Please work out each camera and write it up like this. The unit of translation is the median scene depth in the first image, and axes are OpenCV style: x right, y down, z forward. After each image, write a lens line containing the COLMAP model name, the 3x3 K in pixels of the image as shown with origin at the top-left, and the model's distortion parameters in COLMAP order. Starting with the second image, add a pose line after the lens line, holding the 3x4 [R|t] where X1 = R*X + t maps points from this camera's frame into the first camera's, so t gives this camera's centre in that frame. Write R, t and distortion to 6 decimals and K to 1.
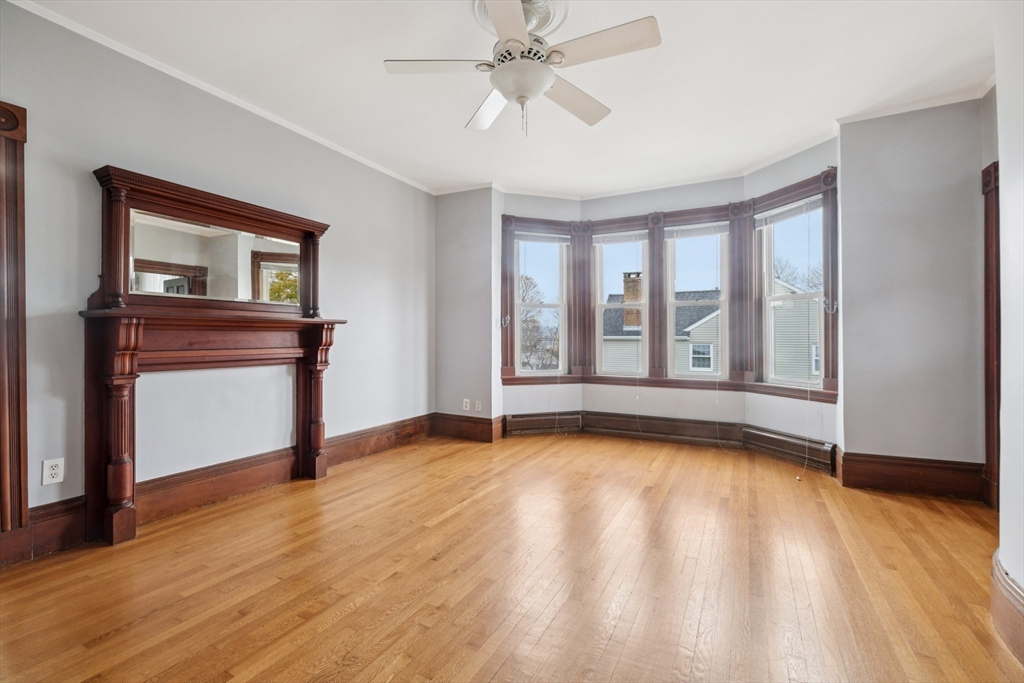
lens RADIAL K [[450.9, 0, 512.6], [0, 450.9, 333.4], [0, 0, 1]] dist [-0.007004, -0.000695]
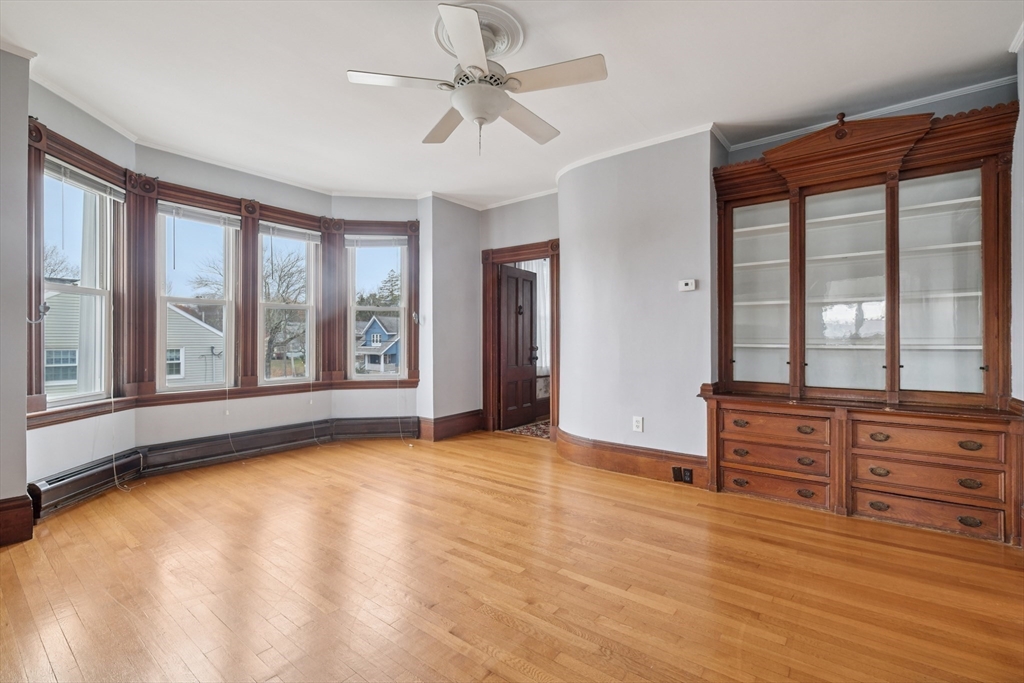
lens RADIAL K [[450.9, 0, 512.0], [0, 450.9, 345.0], [0, 0, 1]] dist [-0.007004, -0.000695]
pose [[0.167908, -0.012769, 0.985720, -0.471432], [-0.010370, 0.999838, 0.014718, -0.002500], [-0.985748, -0.012693, 0.167748, 0.343810]]
